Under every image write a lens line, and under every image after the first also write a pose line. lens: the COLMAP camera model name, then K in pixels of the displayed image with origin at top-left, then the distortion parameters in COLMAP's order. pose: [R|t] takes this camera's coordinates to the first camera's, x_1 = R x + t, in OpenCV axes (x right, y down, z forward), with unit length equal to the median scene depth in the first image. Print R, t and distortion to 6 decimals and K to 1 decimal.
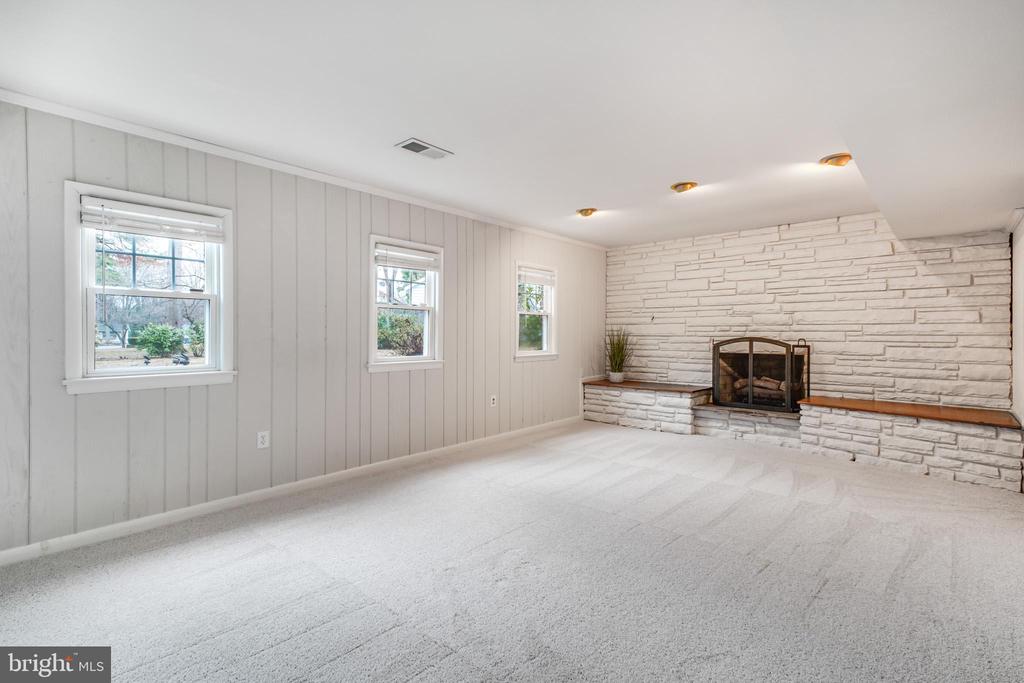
lens RADIAL K [[491.9, 0, 508.5], [0, 491.9, 338.9], [0, 0, 1]] dist [0.014412, -0.001022]
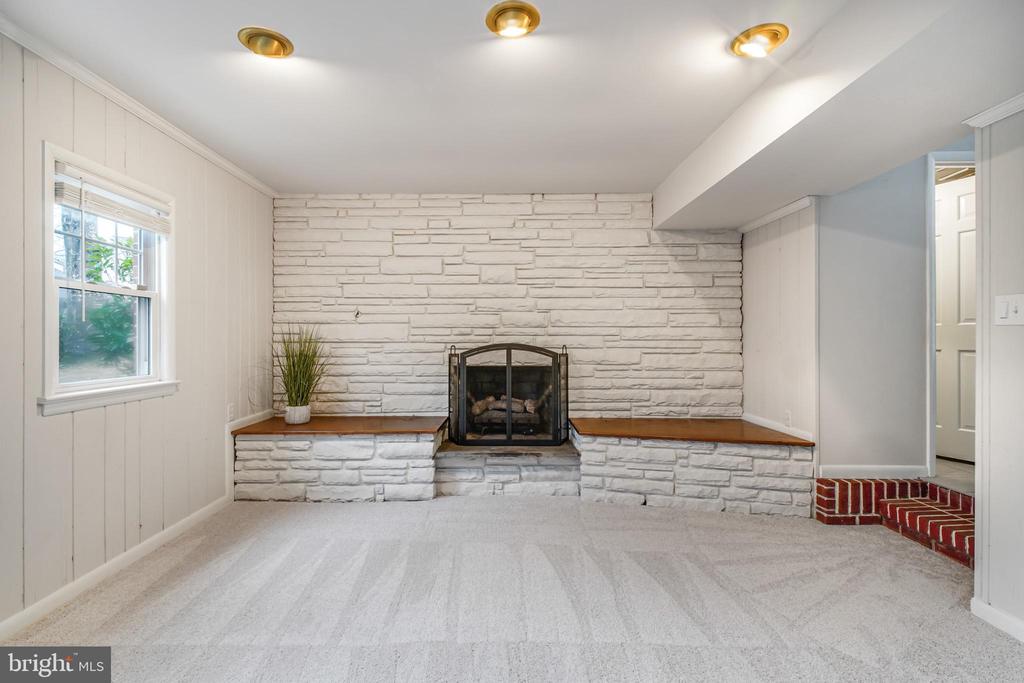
lens RADIAL K [[491.9, 0, 508.5], [0, 491.9, 338.9], [0, 0, 1]] dist [0.014412, -0.001022]
pose [[0.755677, -0.000709, 0.654944, 0.032431], [0.007767, 0.999939, -0.007880, -0.004540], [-0.654899, 0.011042, 0.755636, 0.476727]]
